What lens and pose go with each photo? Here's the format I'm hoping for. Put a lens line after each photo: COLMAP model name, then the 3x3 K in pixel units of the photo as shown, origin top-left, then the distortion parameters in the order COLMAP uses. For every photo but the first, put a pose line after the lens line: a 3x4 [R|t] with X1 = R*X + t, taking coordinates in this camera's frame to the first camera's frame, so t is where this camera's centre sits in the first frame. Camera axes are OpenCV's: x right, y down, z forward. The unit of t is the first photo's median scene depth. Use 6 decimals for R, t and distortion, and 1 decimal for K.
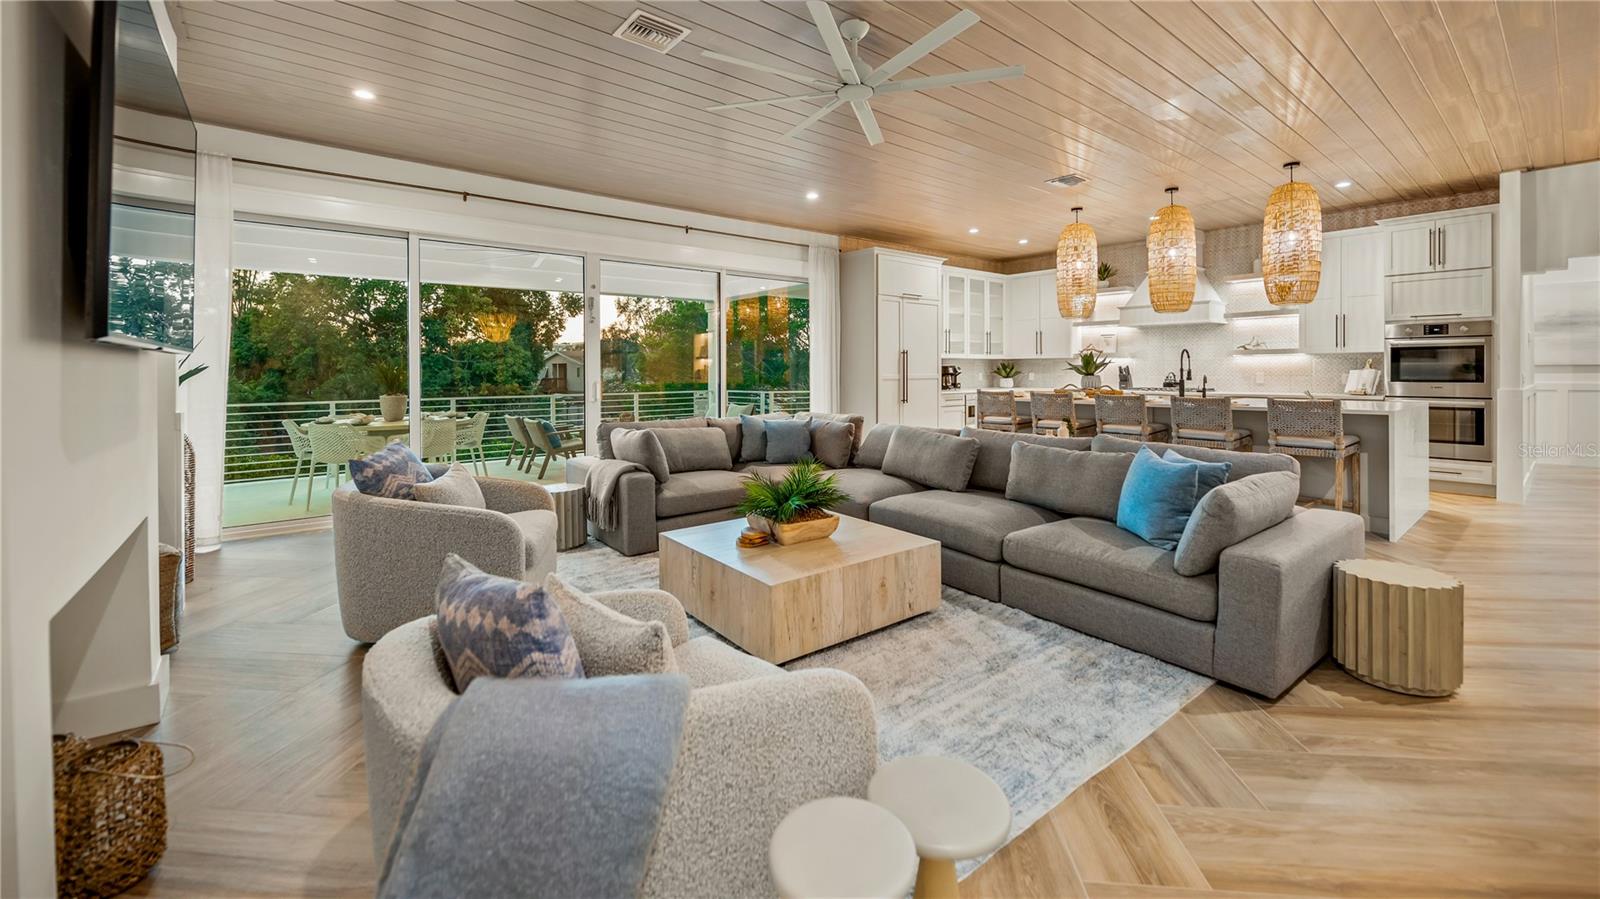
lens RADIAL K [[643.8, 0, 790.6], [0, 643.8, 433.3], [0, 0, 1]] dist [-0.001017, -0.001400]
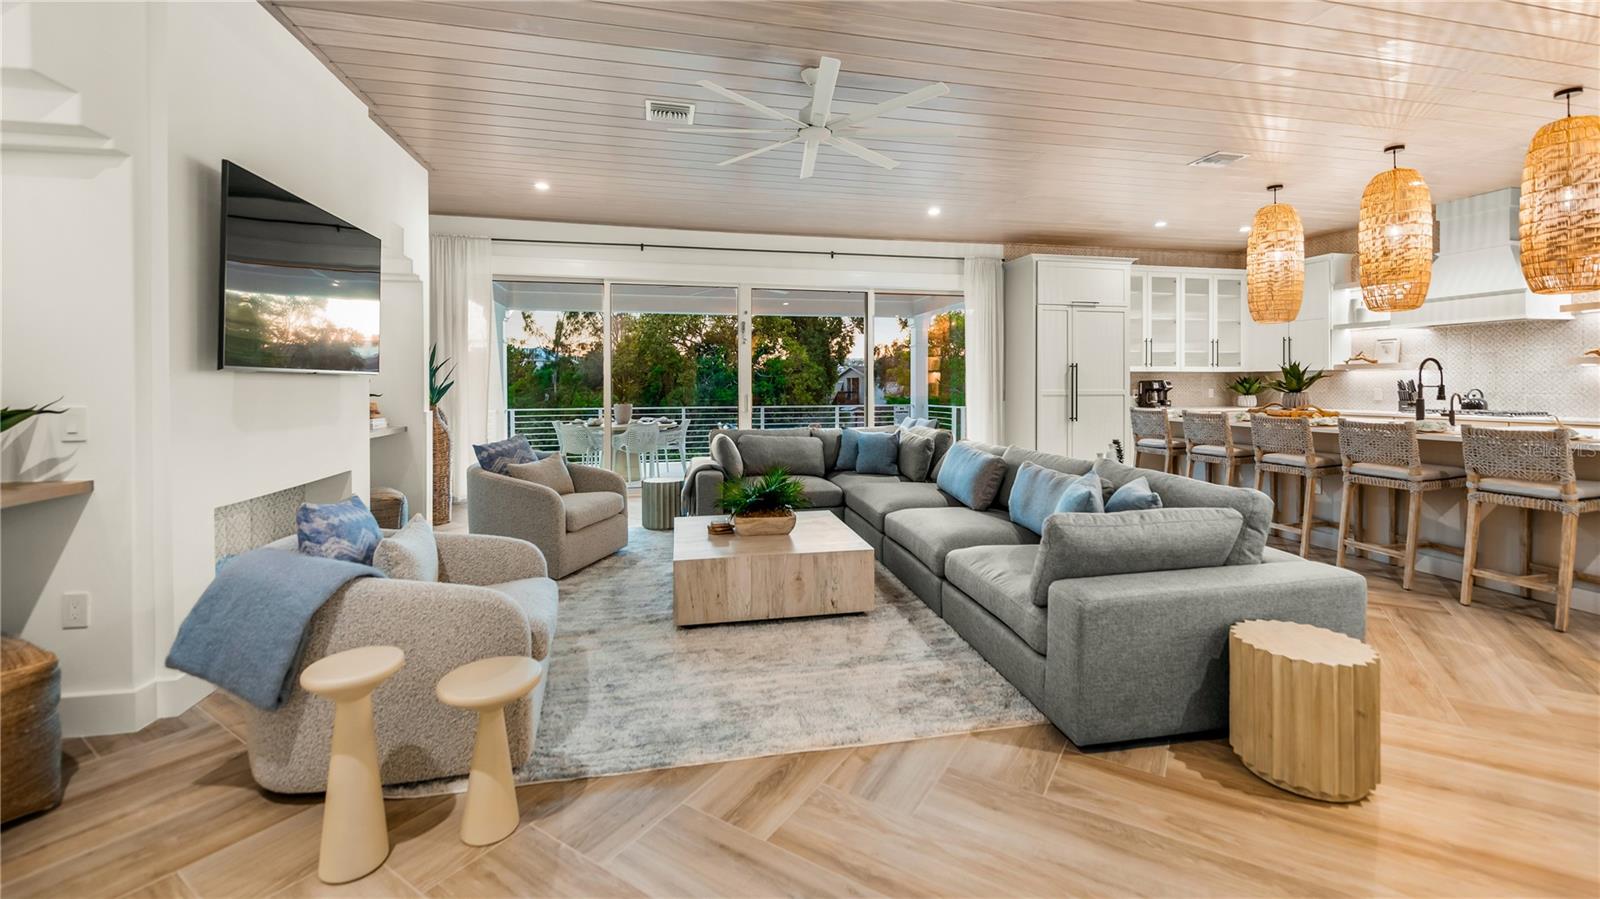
lens RADIAL K [[643.8, 0, 785.5], [0, 643.8, 455.5], [0, 0, 1]] dist [-0.001017, -0.001400]
pose [[0.890875, 0.051290, -0.451344, 0.352200], [-0.045557, 0.998684, 0.023567, -0.001644], [0.451958, -0.000433, 0.892039, -0.003088]]
